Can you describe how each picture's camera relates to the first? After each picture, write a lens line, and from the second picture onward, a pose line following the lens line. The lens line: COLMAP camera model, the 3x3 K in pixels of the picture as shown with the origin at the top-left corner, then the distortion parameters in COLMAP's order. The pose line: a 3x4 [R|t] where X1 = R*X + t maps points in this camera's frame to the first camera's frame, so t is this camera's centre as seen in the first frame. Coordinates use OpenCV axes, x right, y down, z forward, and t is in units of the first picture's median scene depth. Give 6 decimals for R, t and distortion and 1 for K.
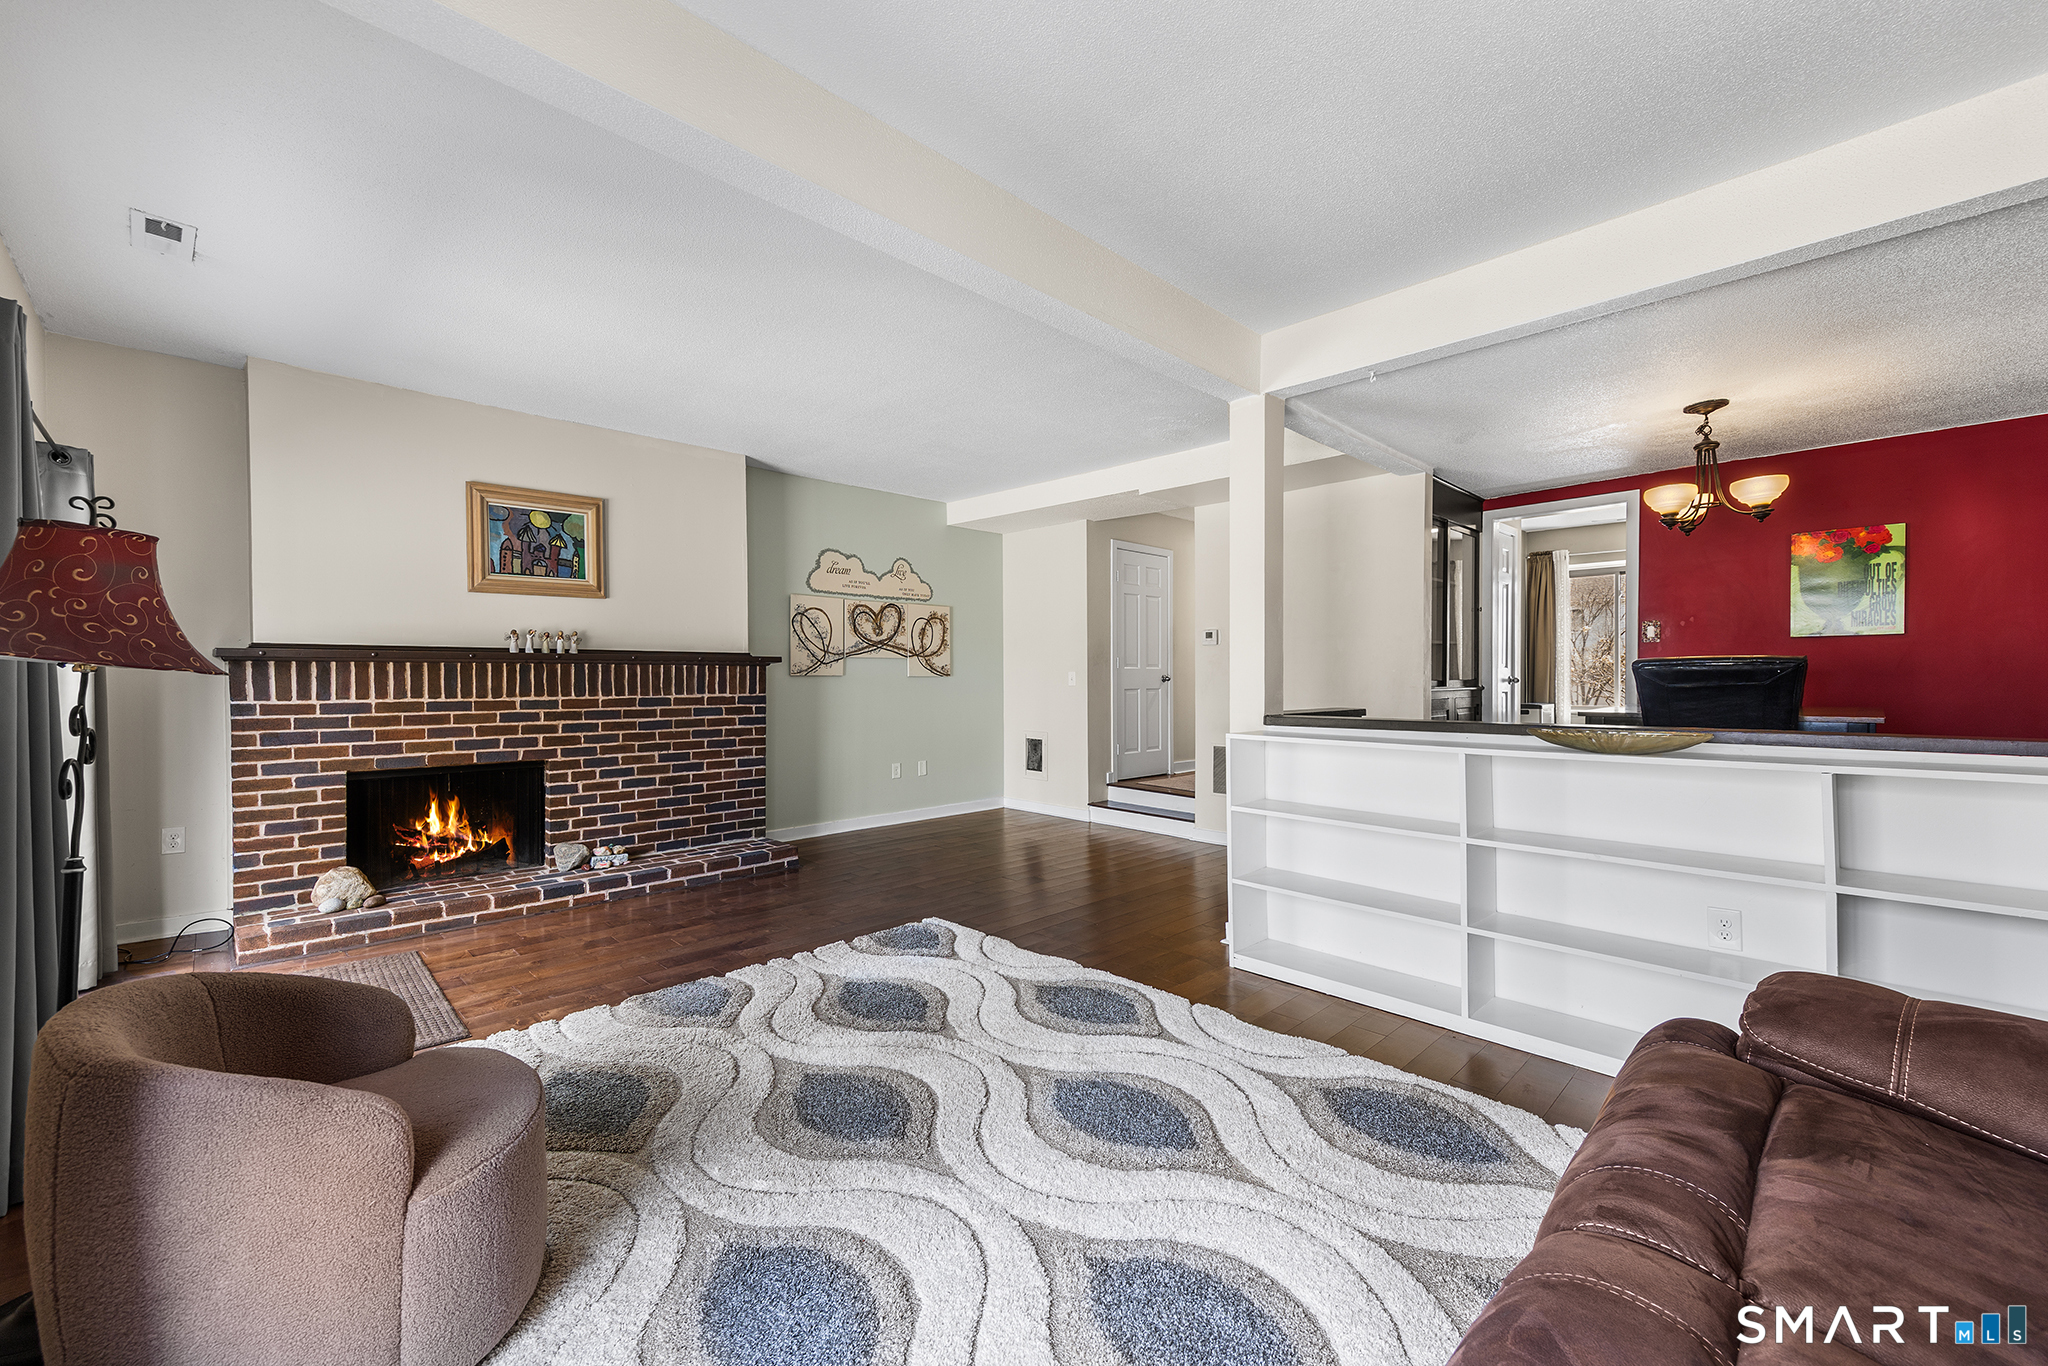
lens RADIAL K [[825.4, 0, 1026.7], [0, 825.4, 675.3], [0, 0, 1]] dist [0.003514, 0.000433]
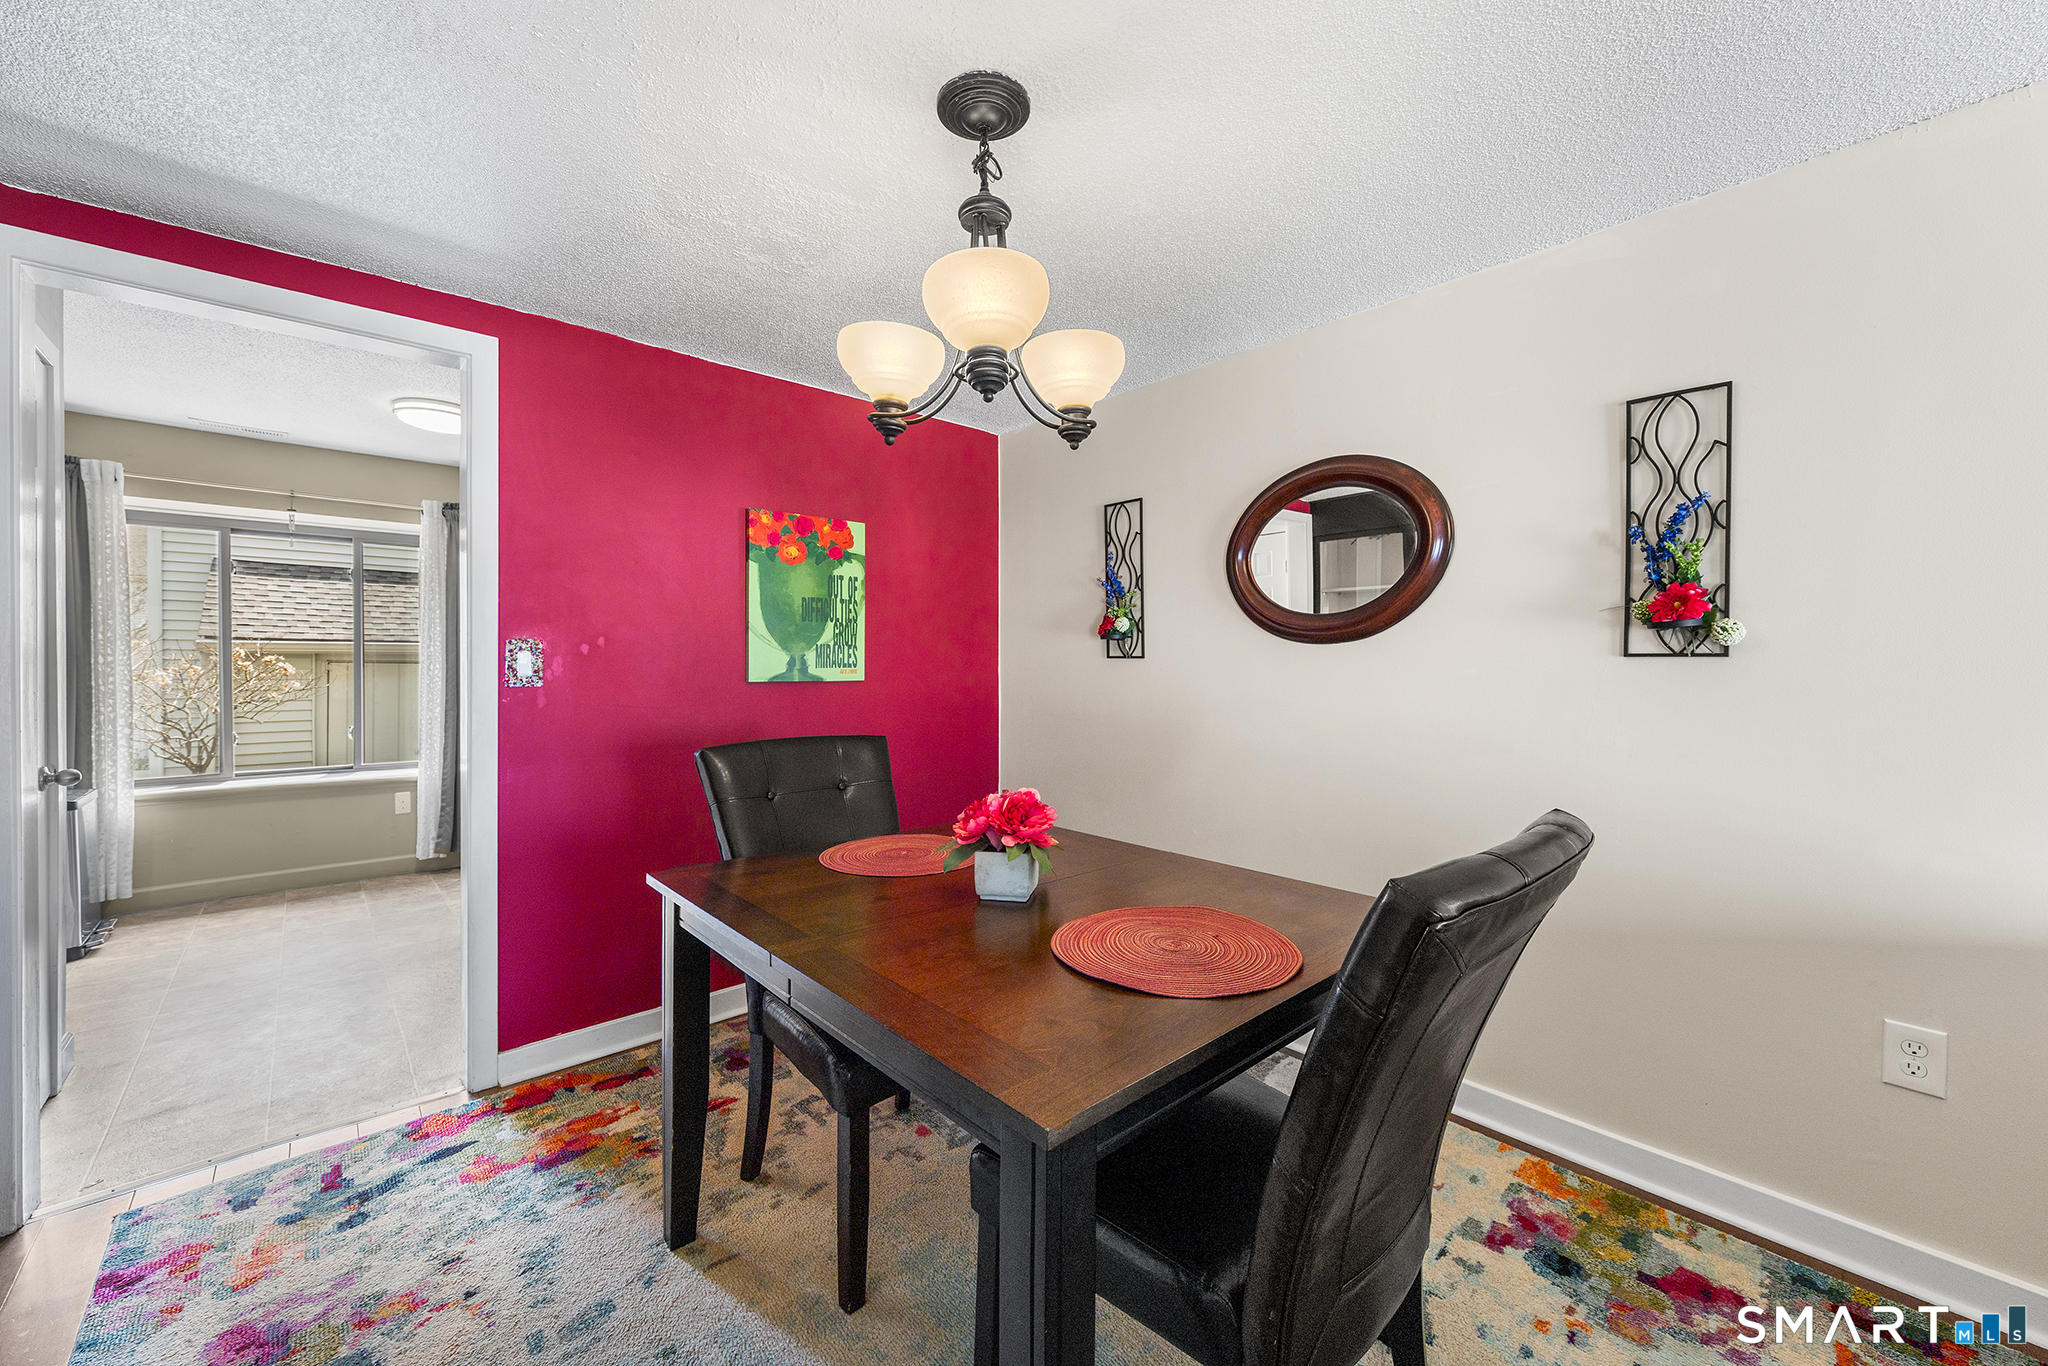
lens RADIAL K [[790.1, 0, 1026.3], [0, 790.1, 675.7], [0, 0, 1]] dist [0.000187, -0.000192]
pose [[0.037759, -0.003878, 0.999279, 0.391198], [-0.001556, 0.999991, 0.003939, -0.056785], [-0.999286, -0.001703, 0.037753, 0.836441]]
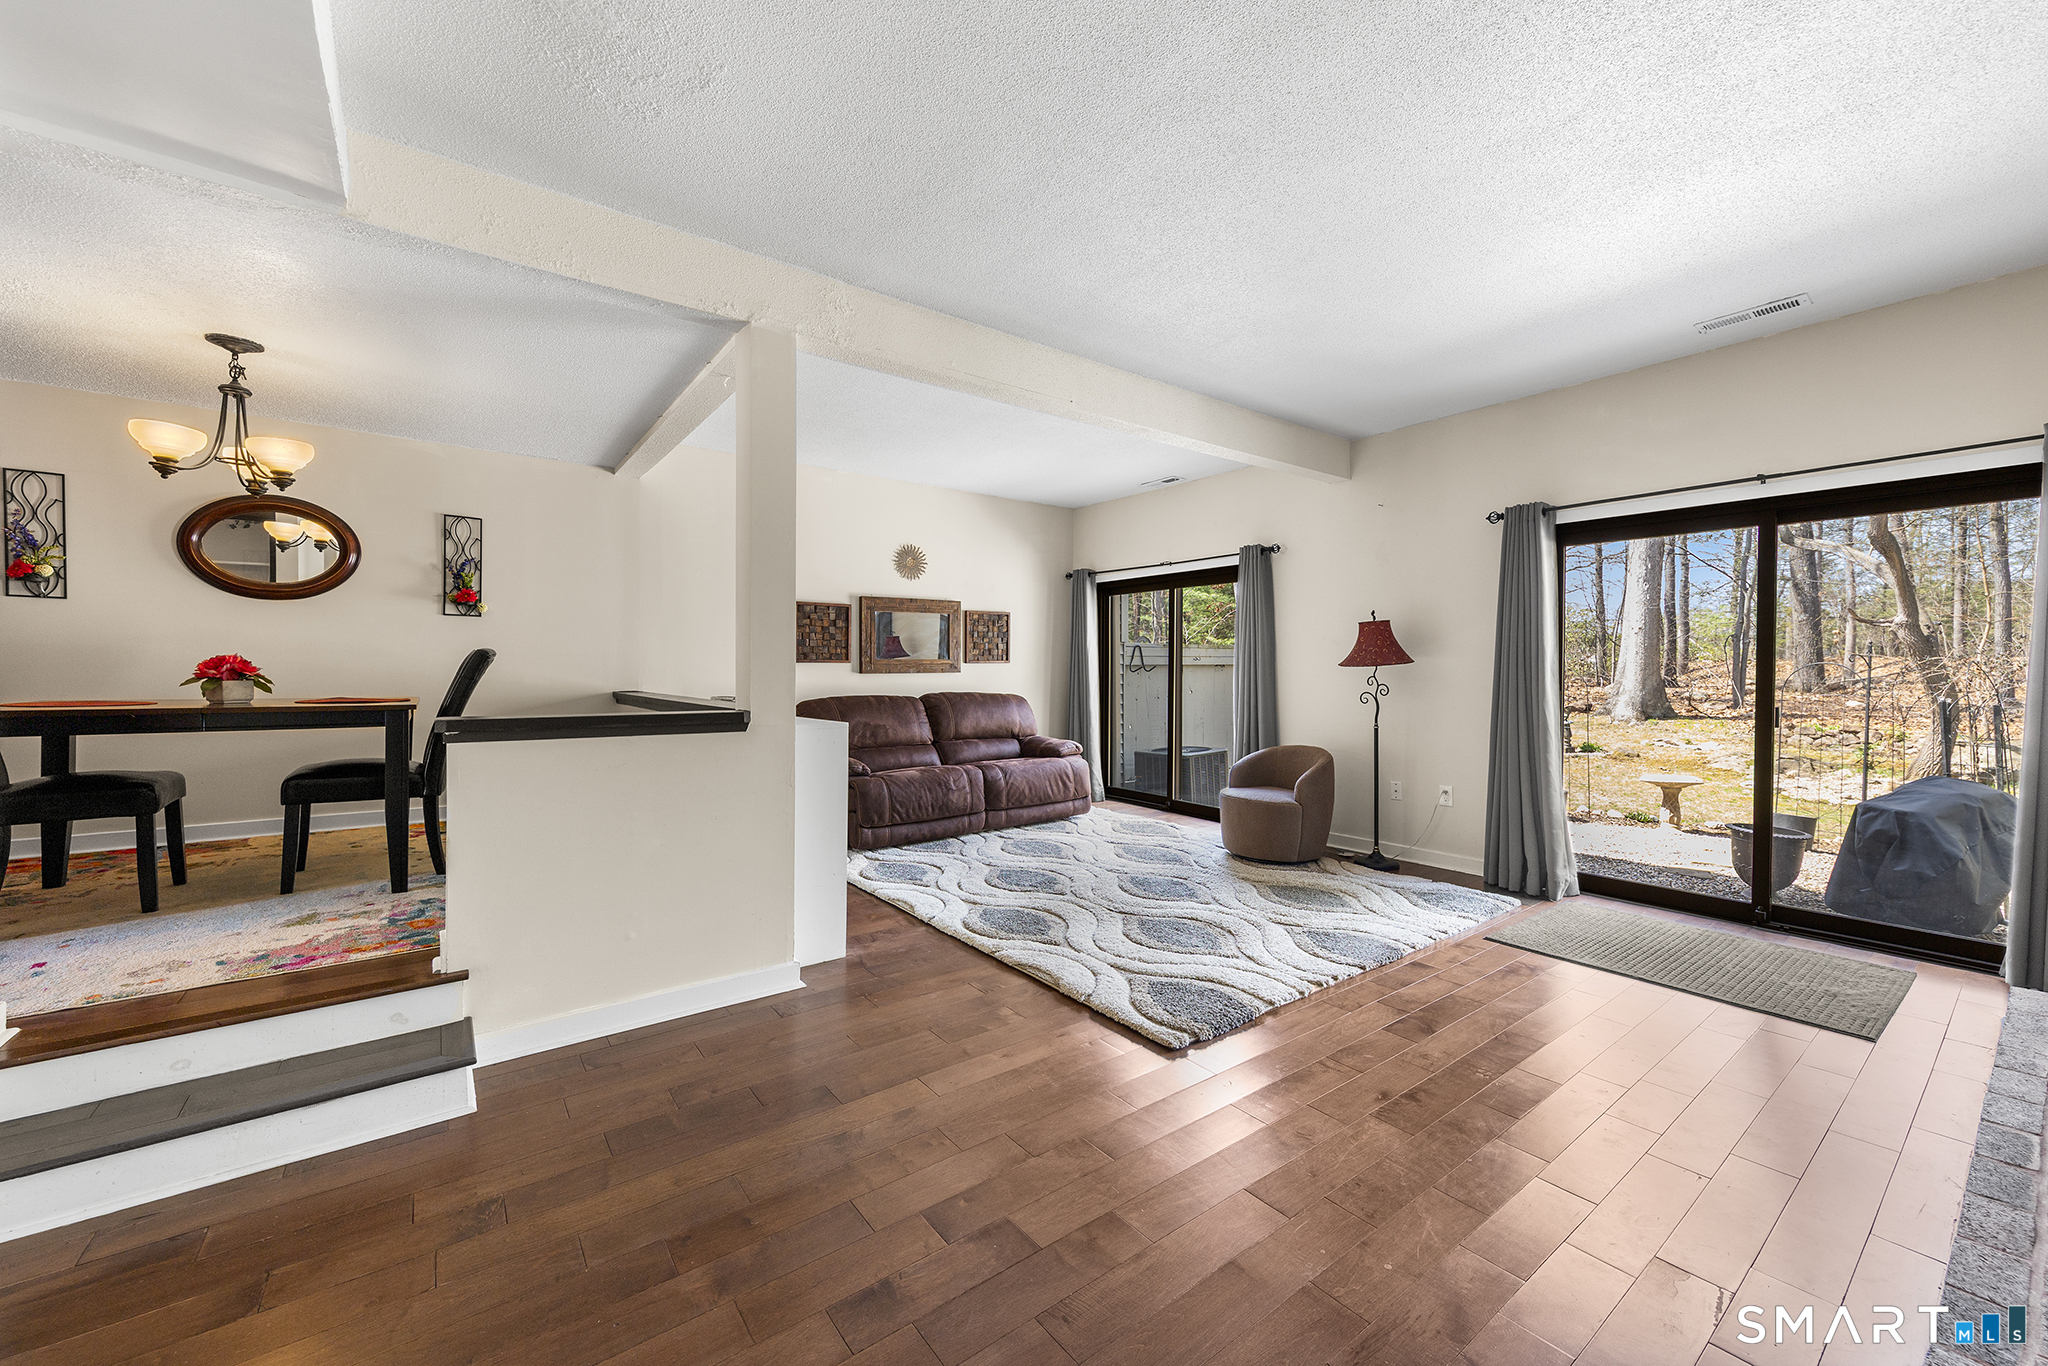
lens RADIAL K [[790.1, 0, 1026.3], [0, 790.1, 675.7], [0, 0, 1]] dist [0.000187, -0.000192]
pose [[-0.992268, 0.000271, 0.124112, -0.068280], [0.000731, 0.999993, 0.003657, 0.009980], [-0.124110, 0.003719, -0.992262, 1.466758]]
